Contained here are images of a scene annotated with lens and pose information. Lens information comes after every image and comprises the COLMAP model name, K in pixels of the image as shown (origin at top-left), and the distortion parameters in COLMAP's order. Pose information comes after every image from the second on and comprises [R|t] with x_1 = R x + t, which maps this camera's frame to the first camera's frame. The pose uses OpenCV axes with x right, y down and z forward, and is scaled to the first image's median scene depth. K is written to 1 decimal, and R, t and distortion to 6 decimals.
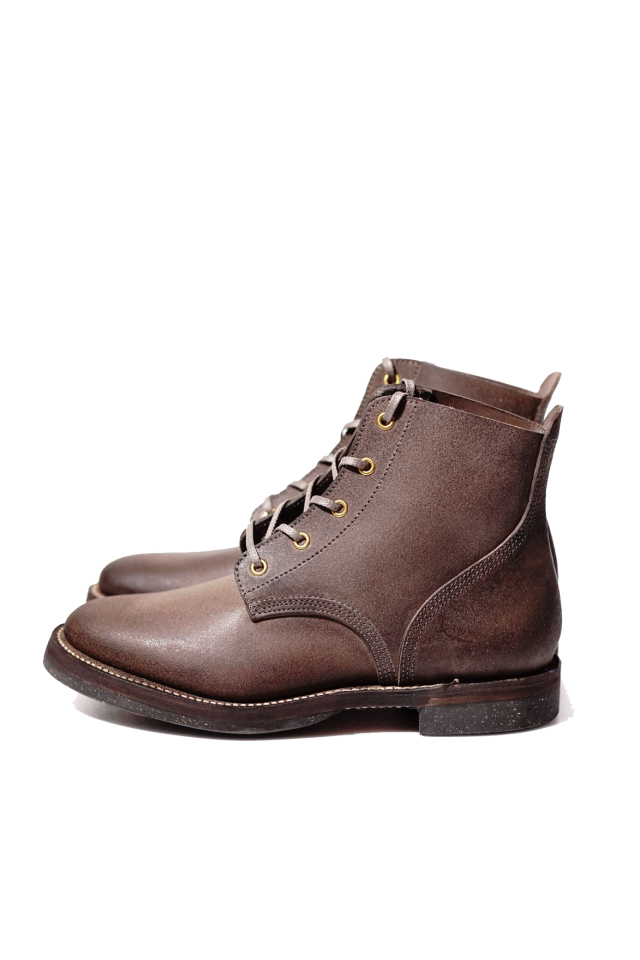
lens RADIAL K [[2609.9, 0, 323.8], [0, 2609.9, 487.5], [0, 0, 1]] dist [1.162564, 0.000000]
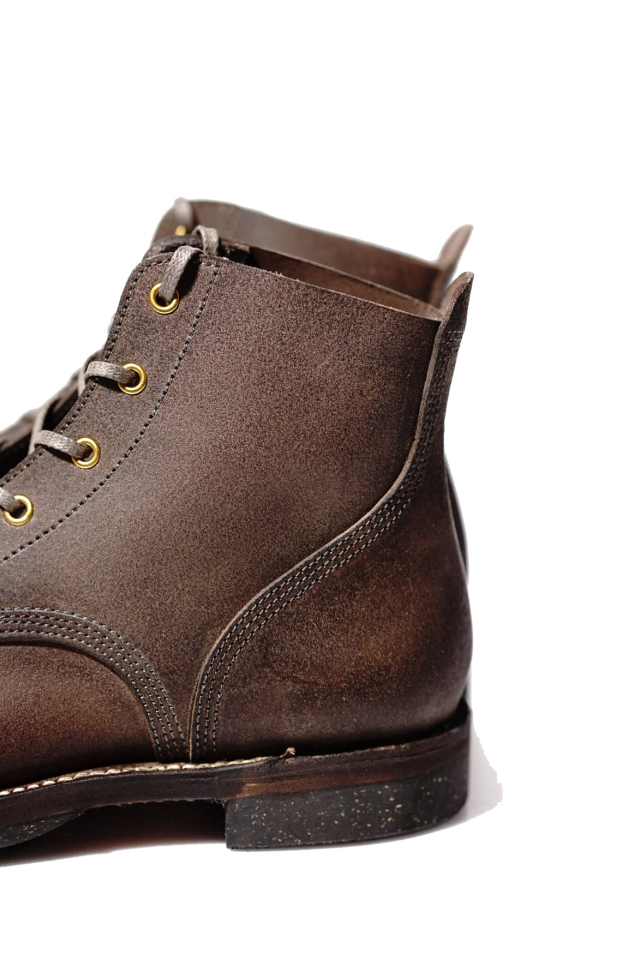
lens RADIAL K [[2609.9, 0, 314.7], [0, 2609.9, 473.0], [0, 0, 1]] dist [1.162564, 0.000000]
pose [[0.999762, -0.004516, 0.021342, 0.043664], [0.004209, 0.999887, 0.014412, 0.004292], [-0.021405, -0.014319, 0.999668, 0.424972]]
